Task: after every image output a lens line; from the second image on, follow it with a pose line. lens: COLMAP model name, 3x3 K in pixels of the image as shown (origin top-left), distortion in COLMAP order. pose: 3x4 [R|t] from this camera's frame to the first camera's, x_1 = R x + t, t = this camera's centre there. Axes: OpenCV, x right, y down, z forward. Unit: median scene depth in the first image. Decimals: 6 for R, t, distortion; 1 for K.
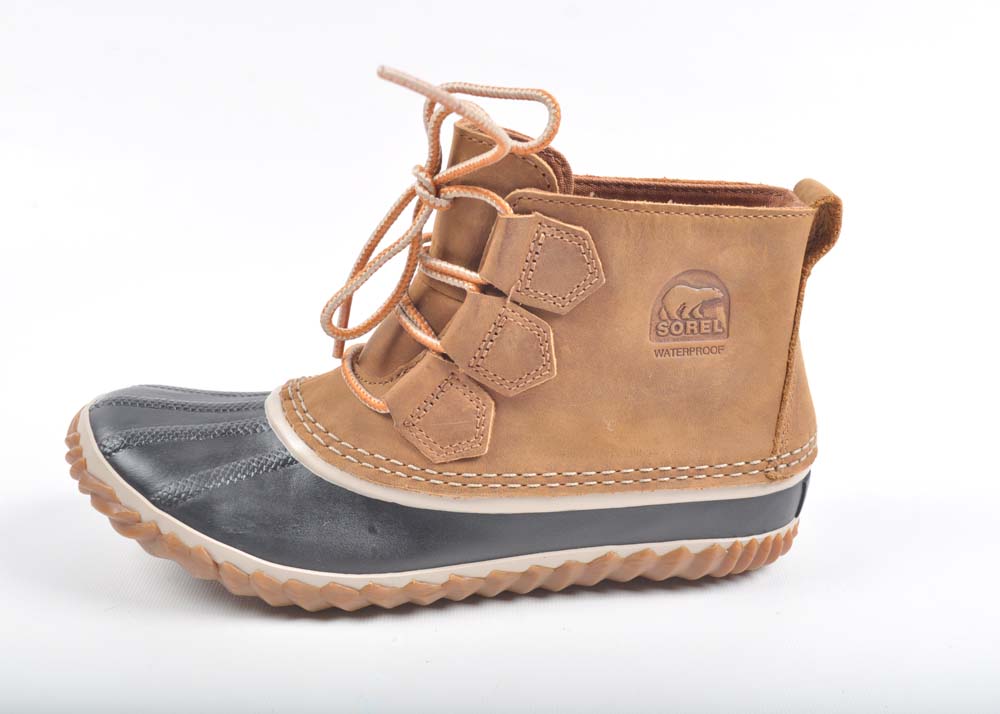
lens RADIAL K [[1317.0, 0, 500.6], [0, 1317.0, 358.1], [0, 0, 1]] dist [-0.023243, 0.000000]
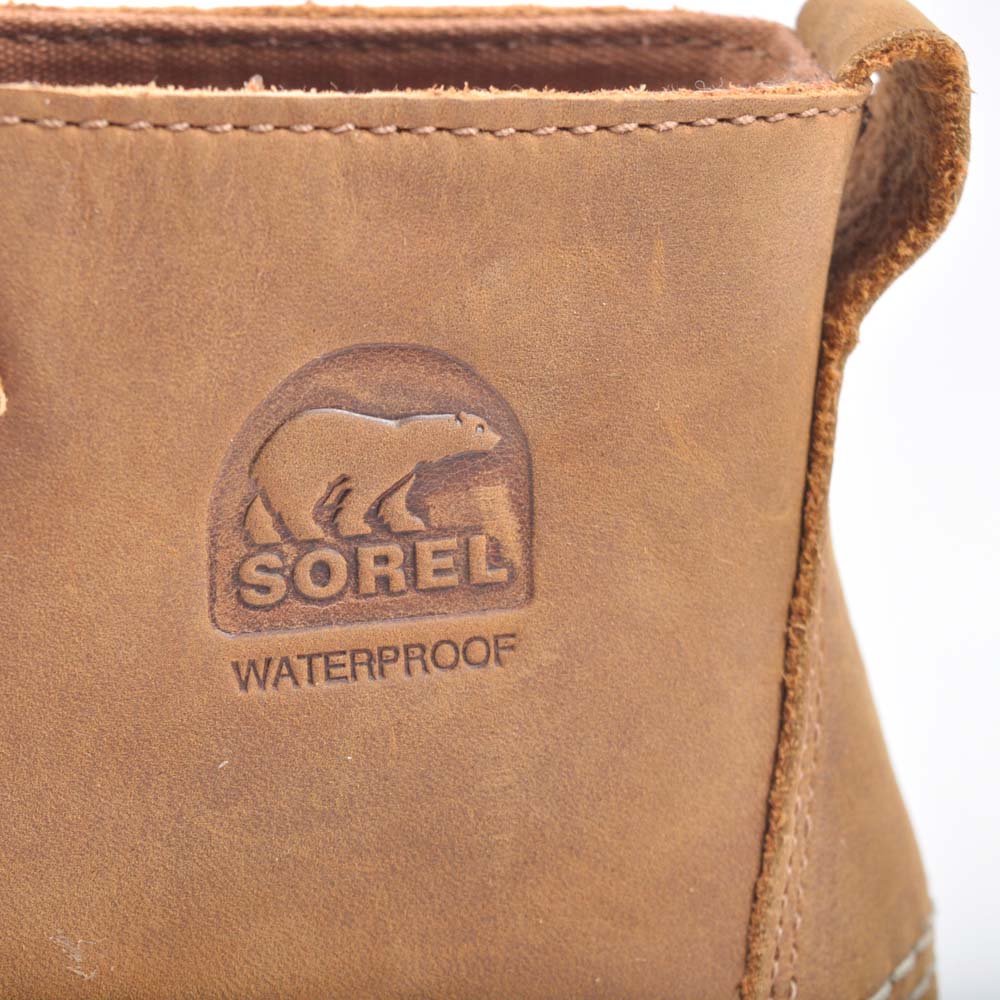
lens RADIAL K [[2936.3, 0, 499.7], [0, 2936.3, 499.5], [0, 0, 1]] dist [0.033754, 0.000000]
pose [[0.998136, -0.036807, -0.048672, 0.196709], [0.036498, 0.999308, -0.007216, -0.031896], [0.048904, 0.005426, 0.998789, 0.425240]]
